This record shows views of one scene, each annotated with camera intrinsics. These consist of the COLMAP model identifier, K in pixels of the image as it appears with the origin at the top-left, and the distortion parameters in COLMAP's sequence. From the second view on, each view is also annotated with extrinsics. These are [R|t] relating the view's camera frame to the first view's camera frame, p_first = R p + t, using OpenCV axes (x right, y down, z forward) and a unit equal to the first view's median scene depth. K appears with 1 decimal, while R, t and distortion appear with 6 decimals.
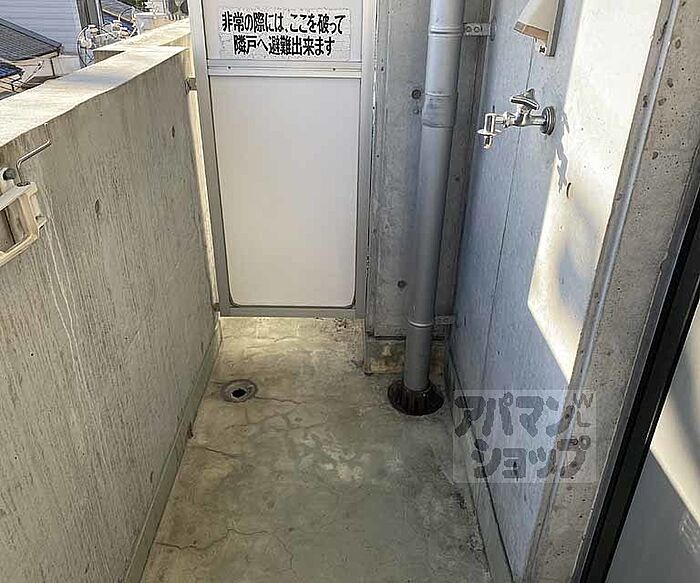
lens RADIAL K [[596.5, 0, 348.4], [0, 596.5, 289.1], [0, 0, 1]] dist [0.025485, -0.011420]
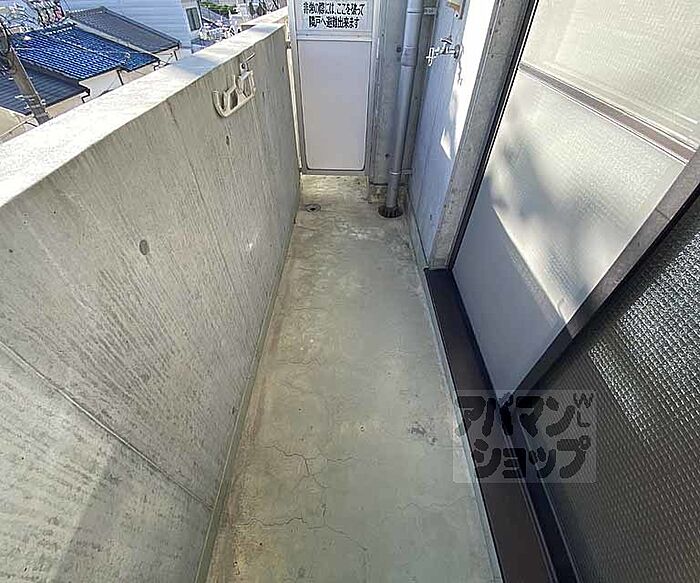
lens RADIAL K [[312.7, 0, 349.7], [0, 312.7, 297.1], [0, 0, 1]] dist [-0.003920, -0.002733]
pose [[0.999967, 0.008022, -0.001166, -0.045843], [-0.007334, 0.956588, 0.291352, 0.171877], [0.003452, -0.291334, 0.956615, -0.269578]]
